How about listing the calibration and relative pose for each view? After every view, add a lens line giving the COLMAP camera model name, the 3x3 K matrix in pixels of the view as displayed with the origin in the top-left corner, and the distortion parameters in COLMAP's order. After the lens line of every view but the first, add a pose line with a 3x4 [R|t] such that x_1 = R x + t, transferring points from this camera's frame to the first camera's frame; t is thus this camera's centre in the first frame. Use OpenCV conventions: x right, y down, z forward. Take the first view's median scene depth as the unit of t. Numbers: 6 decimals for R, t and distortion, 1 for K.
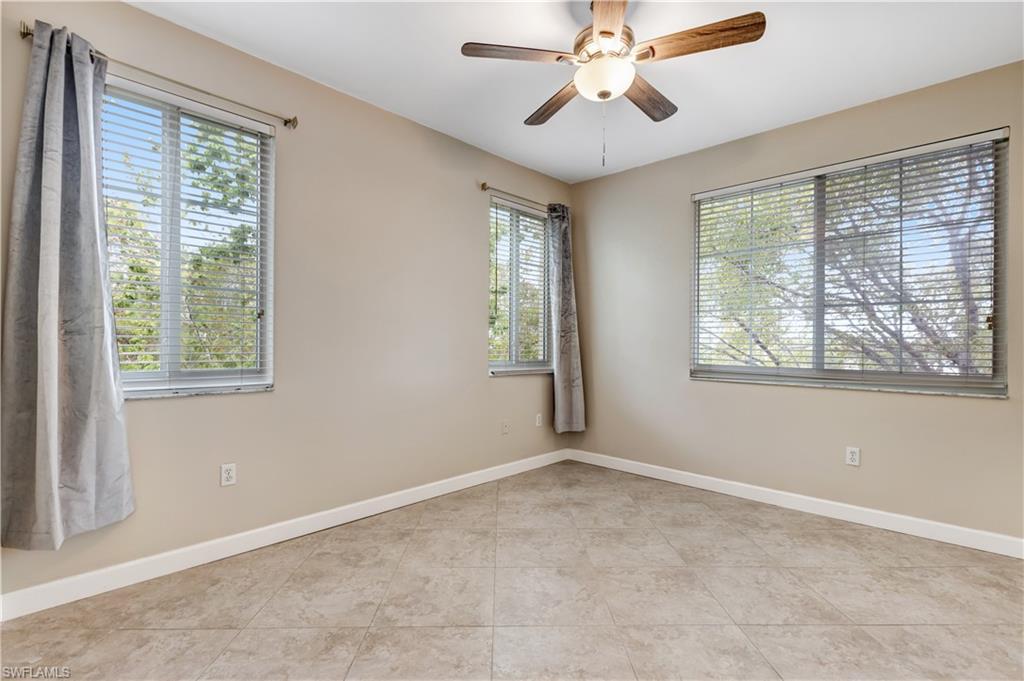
lens RADIAL K [[471.8, 0, 518.2], [0, 471.8, 339.5], [0, 0, 1]] dist [0.003843, -0.000905]
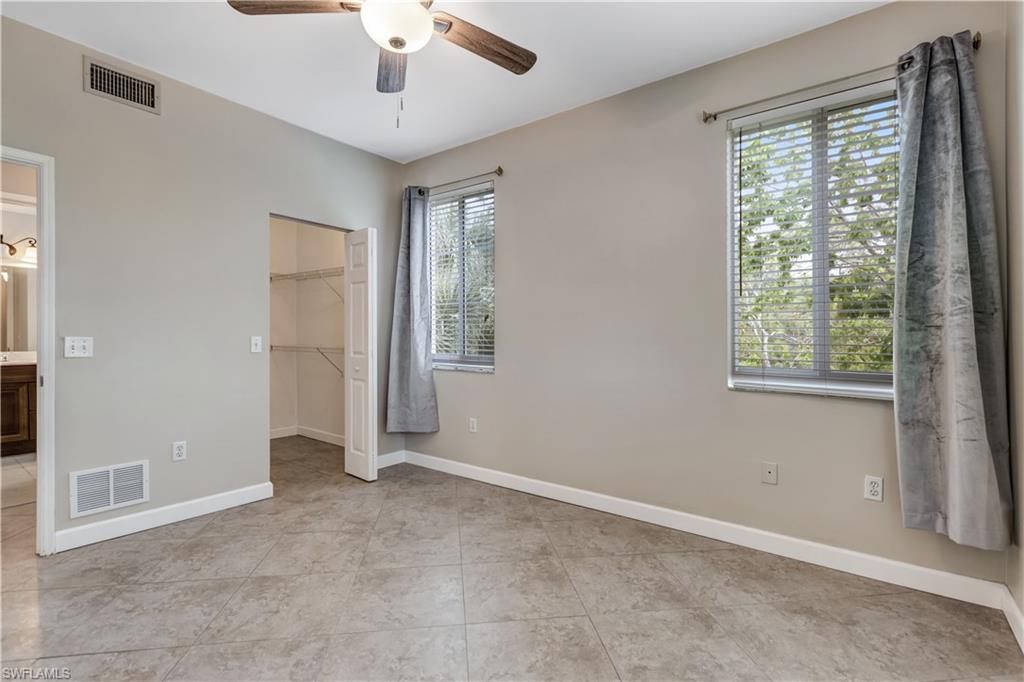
lens RADIAL K [[471.8, 0, 511.2], [0, 471.8, 340.7], [0, 0, 1]] dist [0.003843, -0.000905]
pose [[0.112486, 0.002063, -0.993651, 0.764272], [0.001322, 0.999997, 0.002226, 0.010462], [0.993652, -0.001564, 0.112483, 0.805286]]
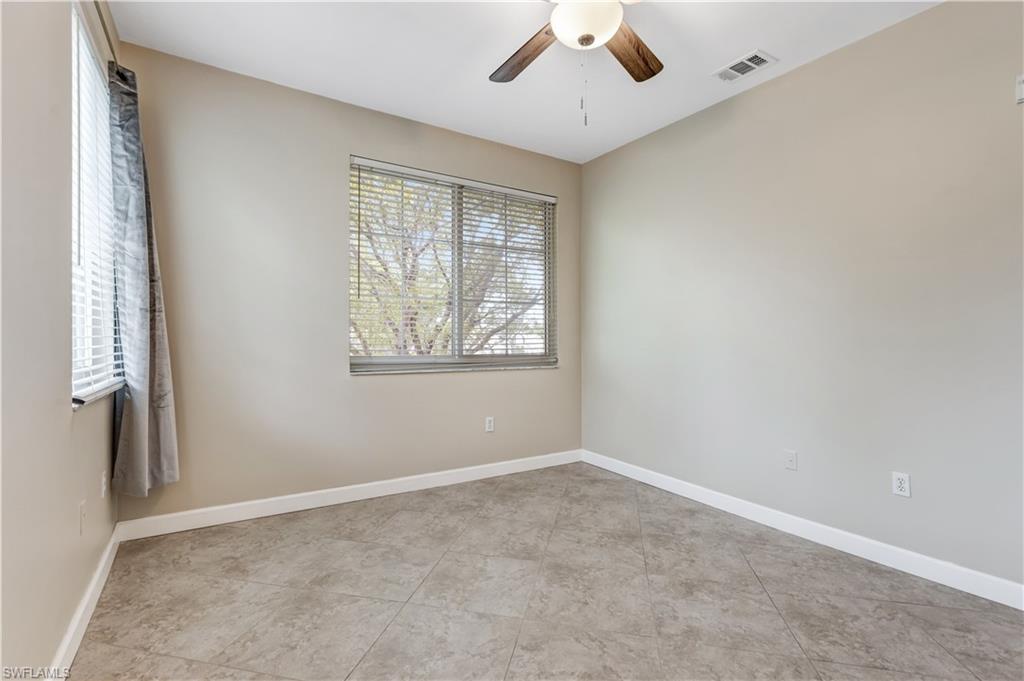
lens RADIAL K [[471.8, 0, 498.4], [0, 471.8, 336.1], [0, 0, 1]] dist [0.003843, -0.000905]
pose [[0.263288, -0.006030, 0.964699, -0.491367], [-0.009392, 0.999917, 0.008813, 0.006510], [-0.964672, -0.011381, 0.263209, 0.685179]]
